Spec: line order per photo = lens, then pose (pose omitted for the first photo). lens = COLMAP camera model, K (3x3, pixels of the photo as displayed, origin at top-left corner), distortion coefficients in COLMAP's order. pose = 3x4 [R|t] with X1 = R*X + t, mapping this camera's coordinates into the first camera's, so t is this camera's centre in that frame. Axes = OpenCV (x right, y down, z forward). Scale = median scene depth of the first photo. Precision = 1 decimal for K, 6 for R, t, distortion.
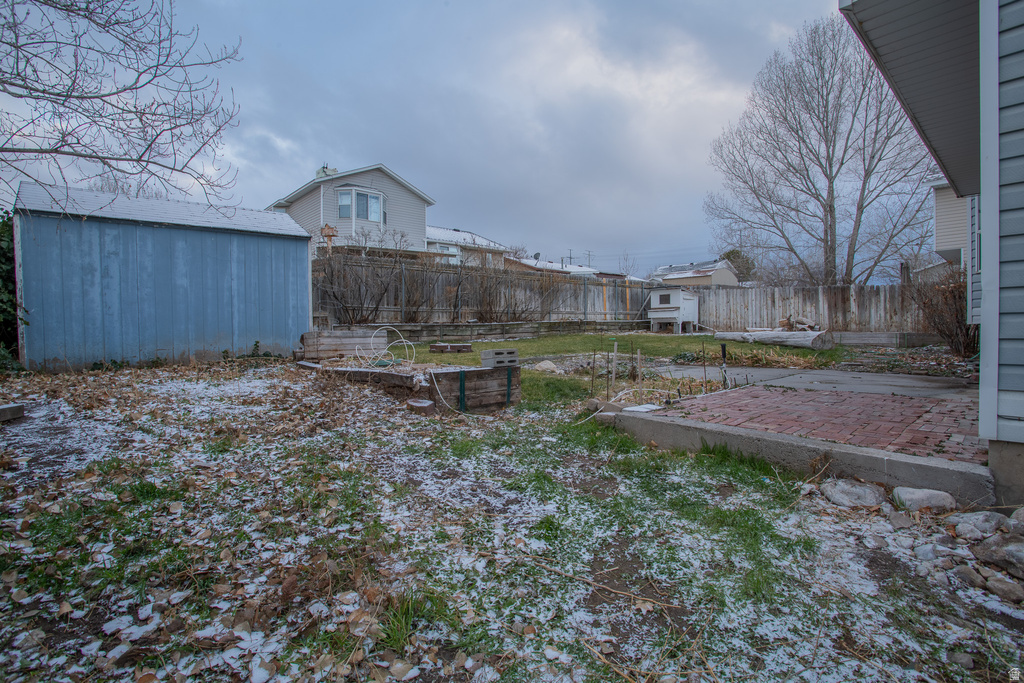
lens RADIAL K [[501.6, 0, 512.2], [0, 501.6, 340.5], [0, 0, 1]] dist [-0.061495, 0.024026]
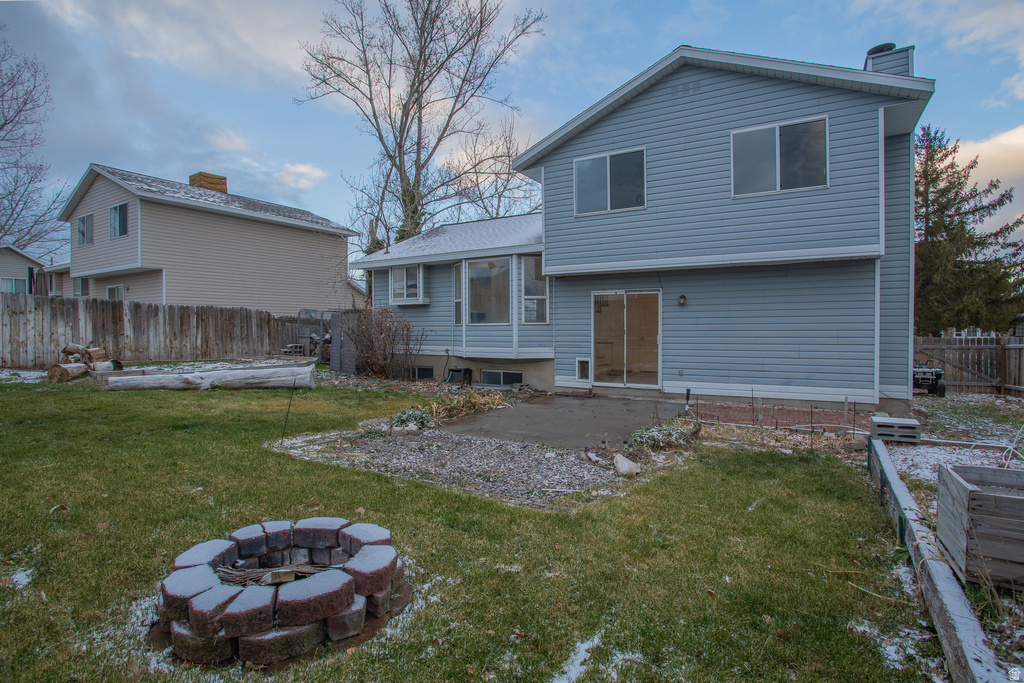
lens RADIAL K [[501.6, 0, 510.3], [0, 501.6, 342.0], [0, 0, 1]] dist [-0.061495, 0.024026]
pose [[-0.284428, -0.018389, 0.958521, -0.236122], [0.022405, 0.999415, 0.025822, -0.057758], [-0.958436, 0.028820, -0.283850, 0.677268]]
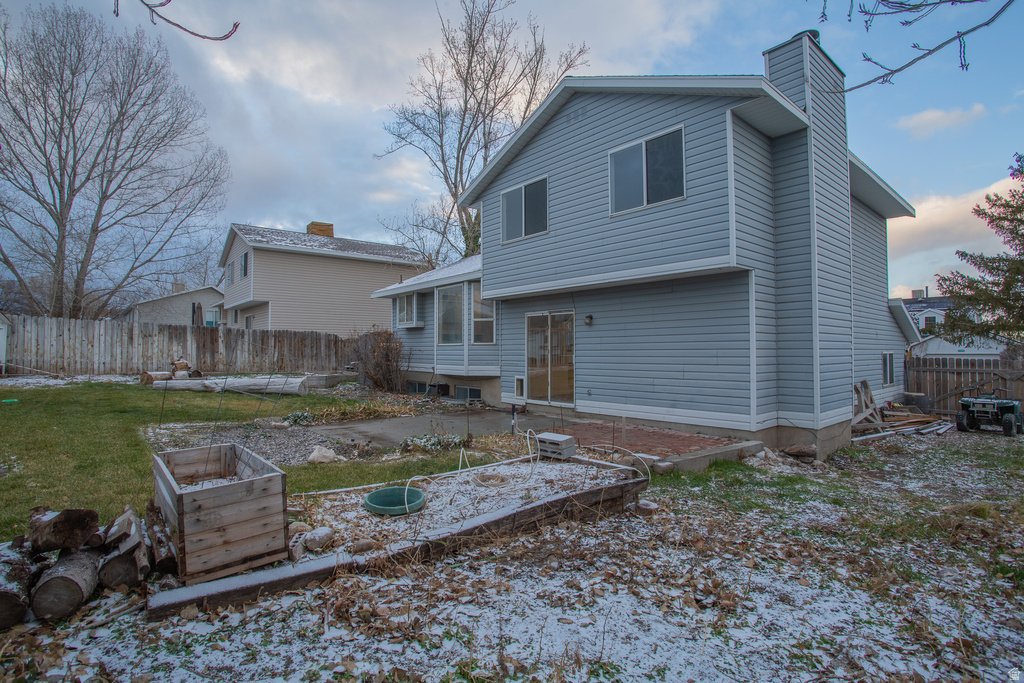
lens RADIAL K [[501.6, 0, 506.8], [0, 501.6, 342.6], [0, 0, 1]] dist [-0.061495, 0.024026]
pose [[0.051123, 0.024477, 0.998392, -0.333695], [0.016550, 0.999542, -0.025353, -0.046292], [-0.998555, 0.017820, 0.050694, 0.365462]]
